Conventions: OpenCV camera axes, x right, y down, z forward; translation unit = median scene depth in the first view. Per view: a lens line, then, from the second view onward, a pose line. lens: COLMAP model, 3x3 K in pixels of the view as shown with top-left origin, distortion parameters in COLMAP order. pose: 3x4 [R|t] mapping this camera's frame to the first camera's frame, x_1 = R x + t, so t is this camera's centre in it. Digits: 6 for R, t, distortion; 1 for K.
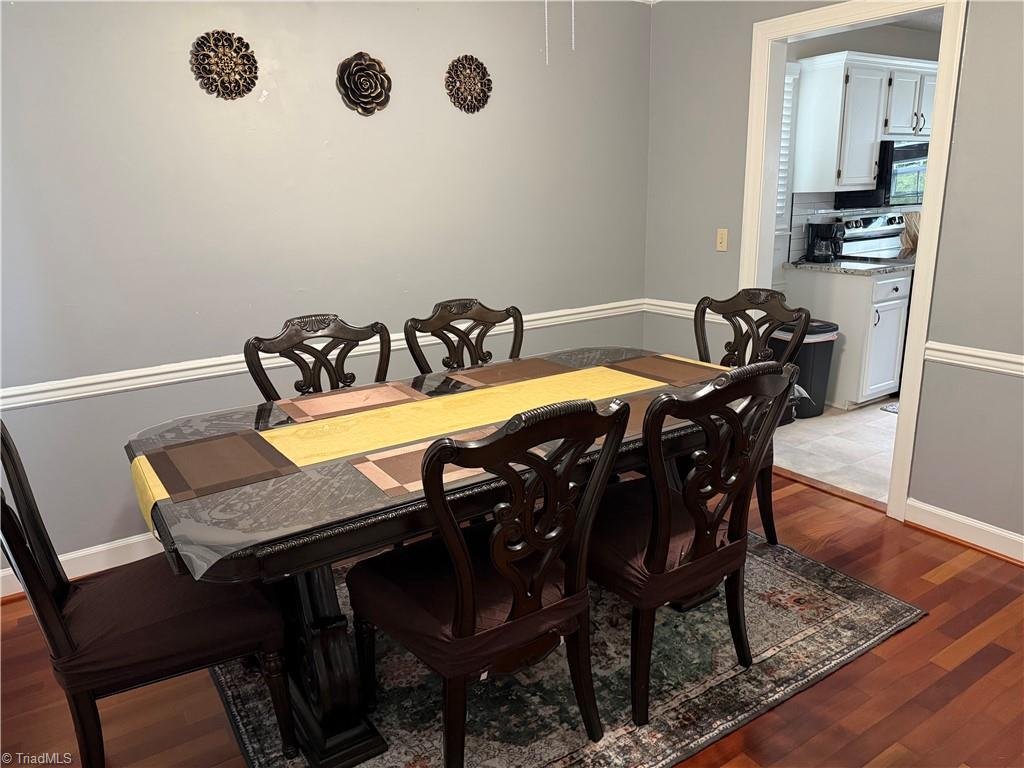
lens RADIAL K [[730.8, 0, 512.0], [0, 730.8, 384.0], [0, 0, 1]] dist [0.120056, -0.193522]
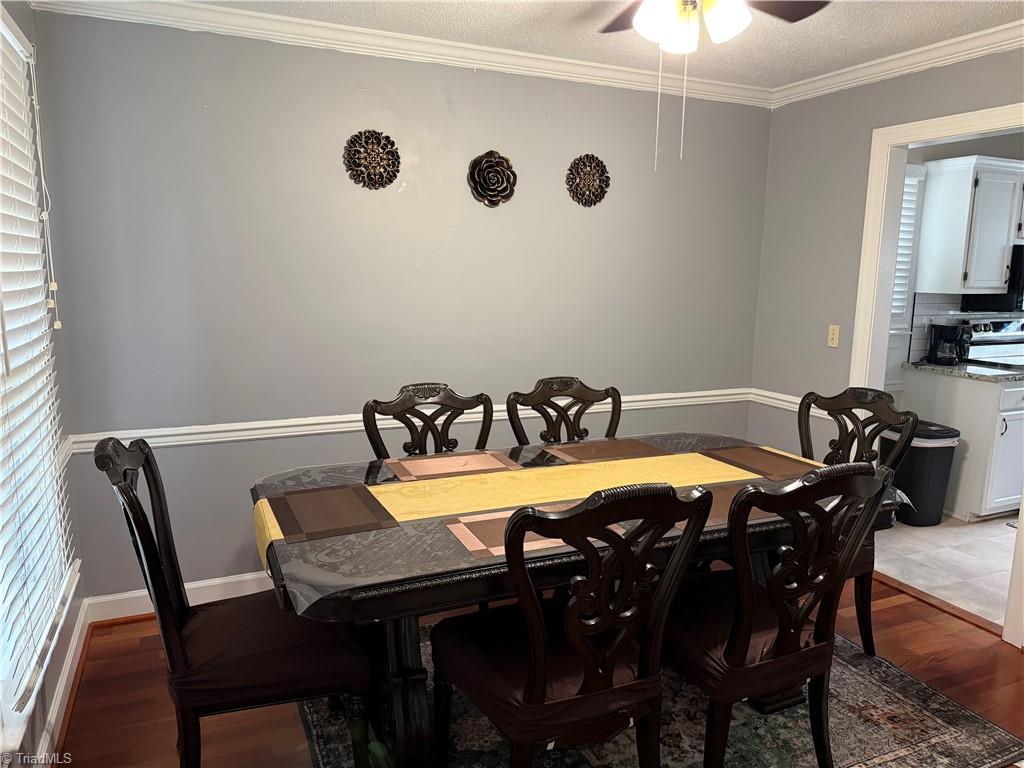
lens RADIAL K [[725.8, 0, 518.4], [0, 725.8, 388.1], [0, 0, 1]] dist [0.116404, -0.131654]
pose [[0.987543, 0.071966, -0.139927, 0.014929], [-0.084903, 0.992425, -0.088793, -0.002082], [0.132477, 0.099567, 0.986173, -0.038719]]
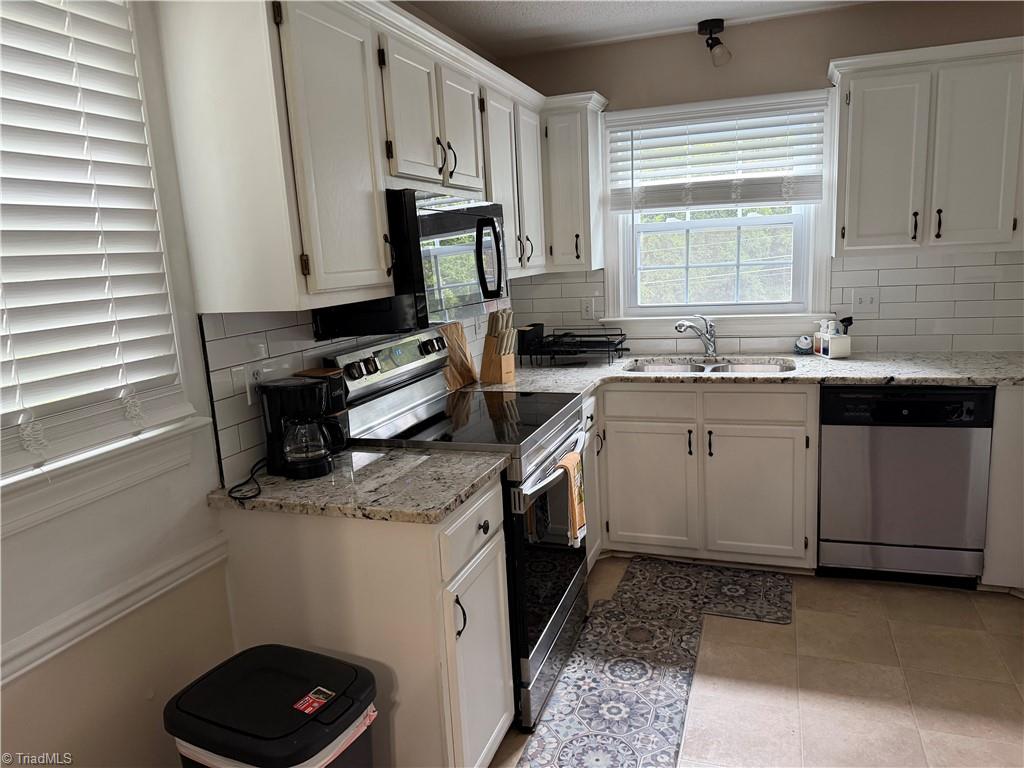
lens RADIAL K [[699.4, 0, 530.7], [0, 699.4, 385.4], [0, 0, 1]] dist [0.153938, -0.258403]
pose [[0.785400, -0.128658, 0.605471, 0.528156], [0.184877, 0.982270, -0.031093, -0.330075], [-0.590735, 0.136358, 0.795260, 1.135611]]
